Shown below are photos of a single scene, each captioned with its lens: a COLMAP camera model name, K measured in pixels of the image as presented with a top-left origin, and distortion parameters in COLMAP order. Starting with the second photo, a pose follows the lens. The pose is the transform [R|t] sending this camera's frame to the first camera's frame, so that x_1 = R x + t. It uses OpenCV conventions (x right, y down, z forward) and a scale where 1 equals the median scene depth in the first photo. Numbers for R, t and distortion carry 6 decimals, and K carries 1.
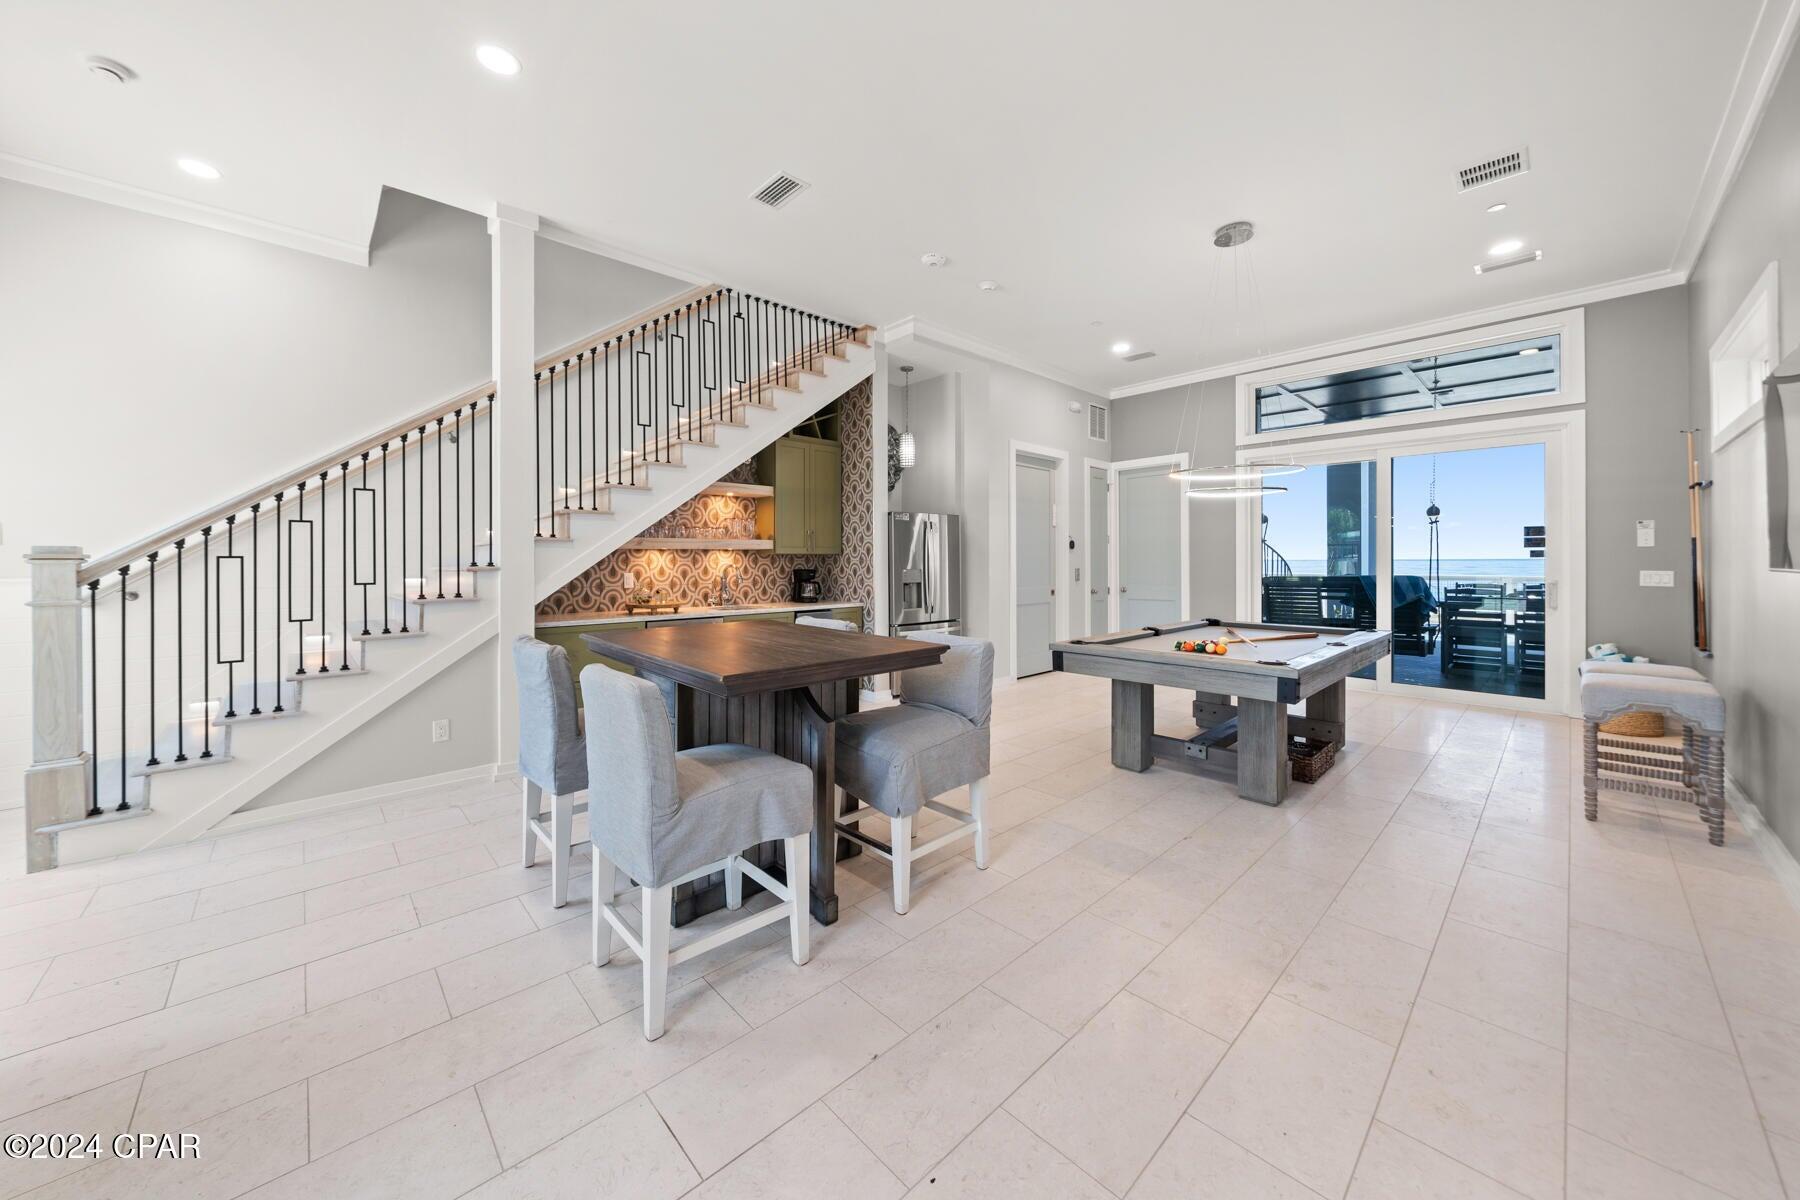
lens RADIAL K [[644.9, 0, 880.2], [0, 644.9, 556.2], [0, 0, 1]] dist [0.000041, -0.000023]
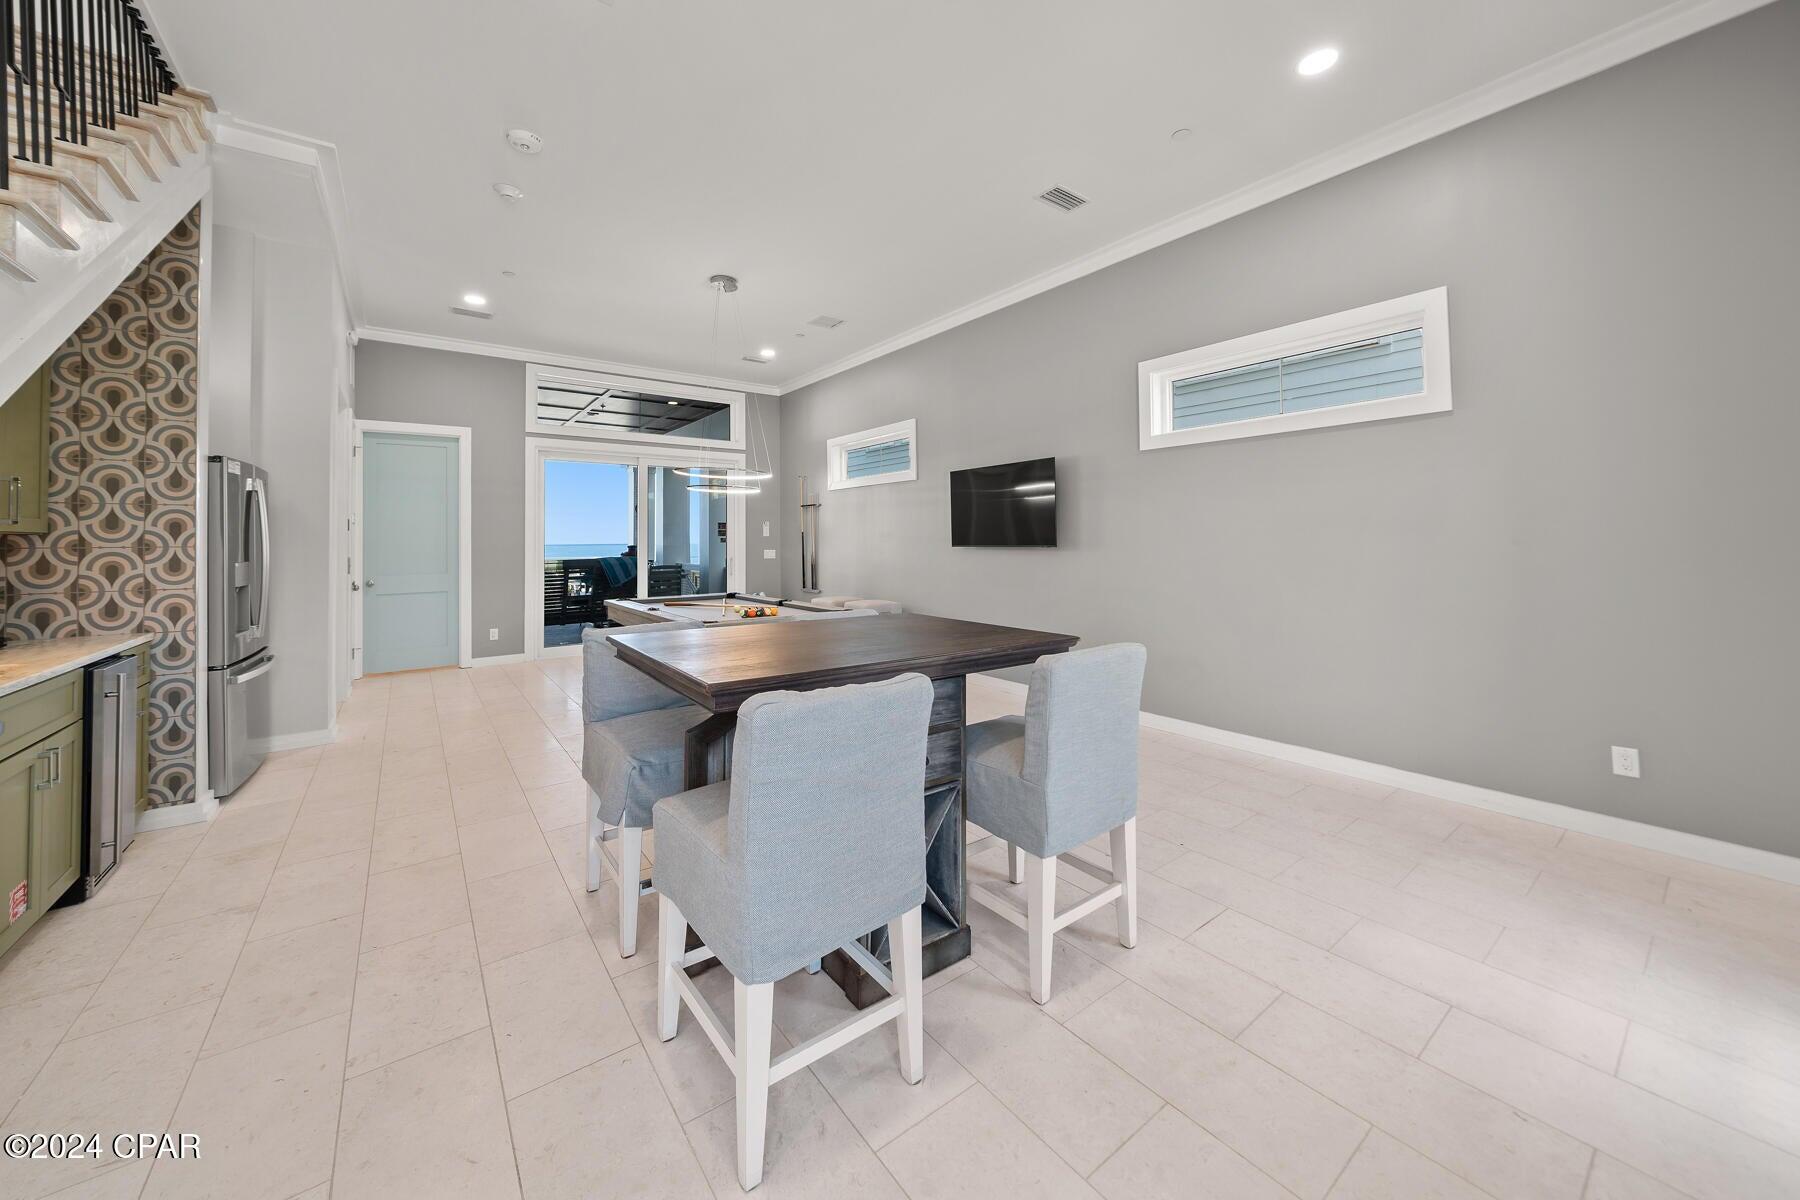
lens RADIAL K [[648.8, 0, 891.5], [0, 648.8, 544.2], [0, 0, 1]] dist [-0.012891, -0.000065]
pose [[0.098761, -0.000223, 0.995111, -0.455658], [0.003365, 0.999994, -0.000110, 0.006523], [-0.995105, 0.003360, 0.098761, 0.384327]]
